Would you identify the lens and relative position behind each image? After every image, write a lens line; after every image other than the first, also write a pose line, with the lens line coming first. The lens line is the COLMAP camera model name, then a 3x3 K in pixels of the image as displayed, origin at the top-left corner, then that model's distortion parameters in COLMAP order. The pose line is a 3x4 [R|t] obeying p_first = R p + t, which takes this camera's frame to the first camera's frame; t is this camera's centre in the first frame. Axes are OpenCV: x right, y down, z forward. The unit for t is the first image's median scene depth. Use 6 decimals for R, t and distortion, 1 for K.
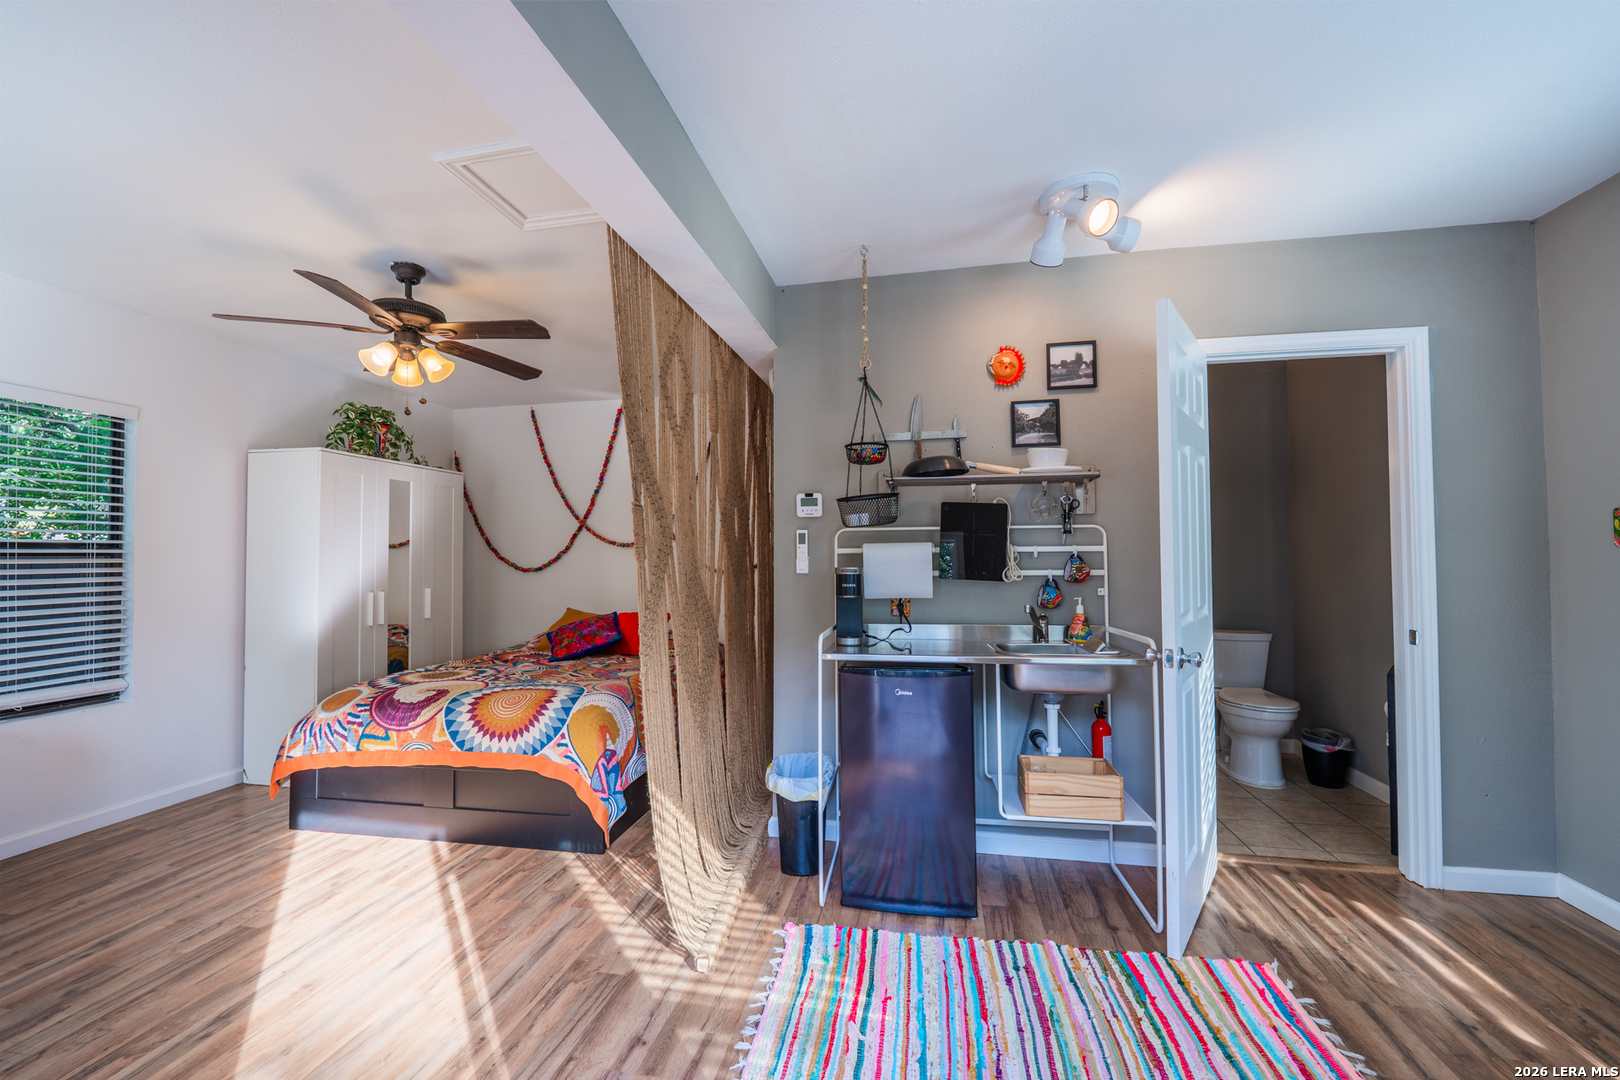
lens RADIAL K [[665.0, 0, 810.0], [0, 665.0, 540.0], [0, 0, 1]] dist [0.000329, 0.000066]
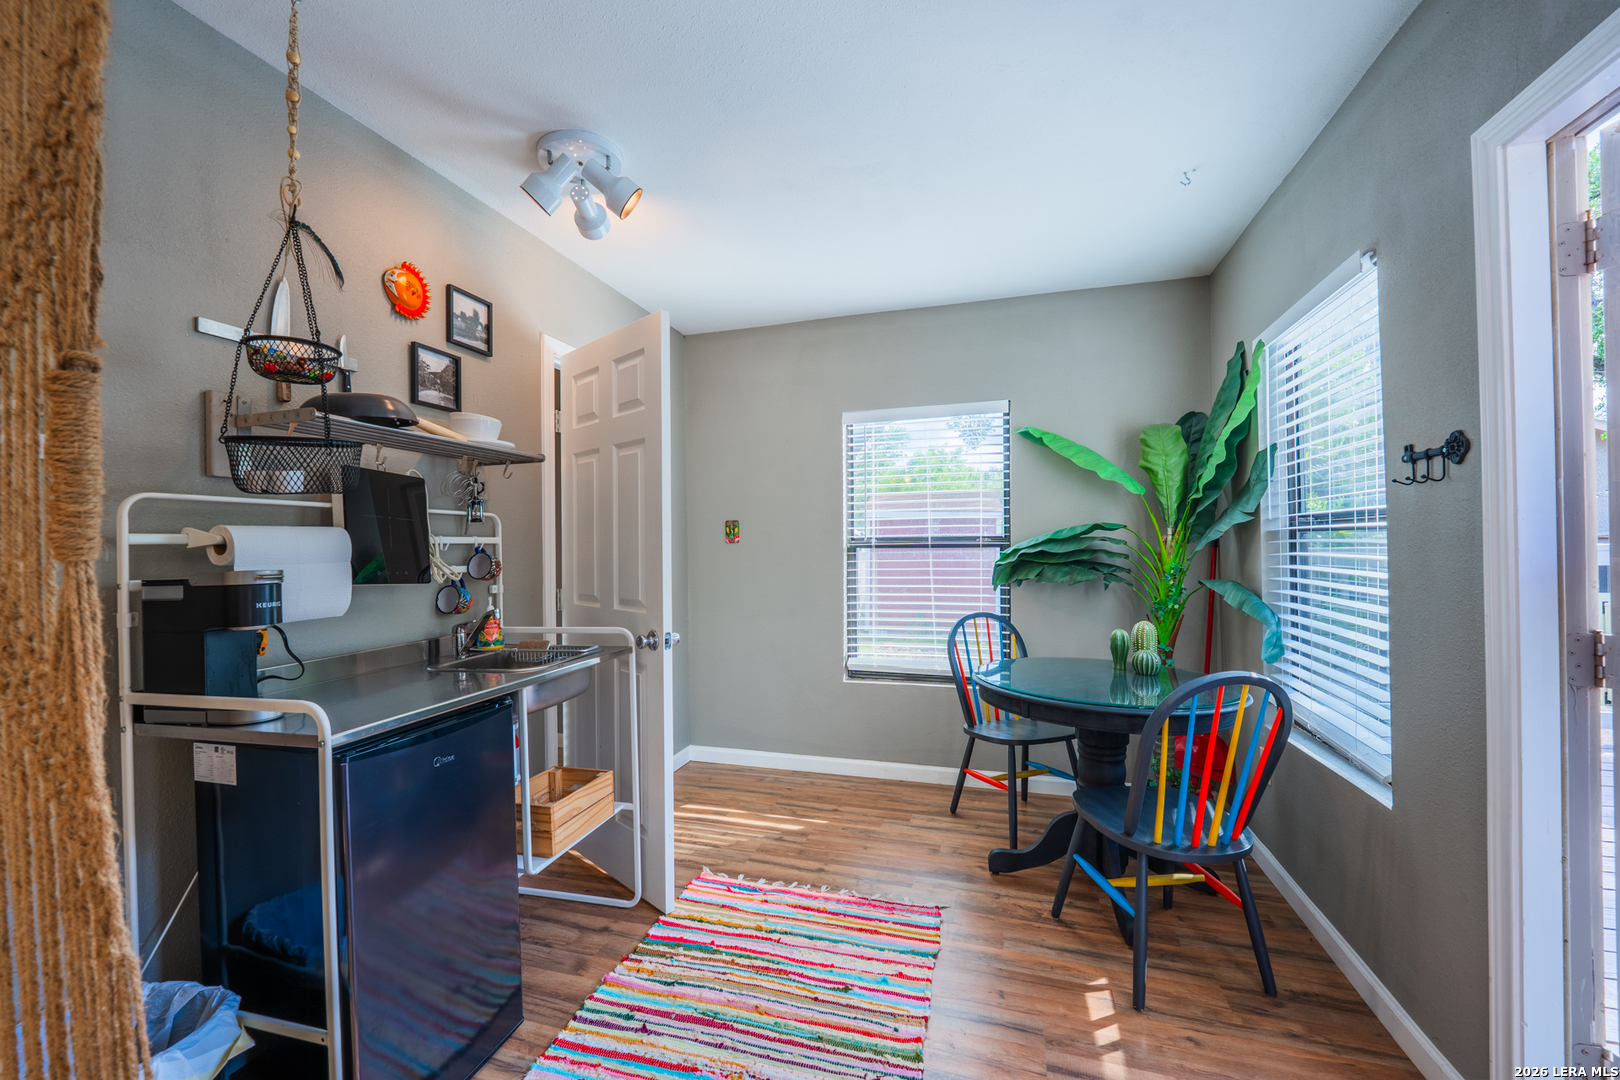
lens RADIAL K [[649.7, 0, 810.0], [0, 649.7, 540.0], [0, 0, 1]] dist [-0.000252, -0.000076]
pose [[0.121113, 0.012506, 0.992560, -0.460735], [-0.018588, 0.999774, -0.010328, 0.016600], [-0.992465, -0.017199, 0.121318, 0.594342]]
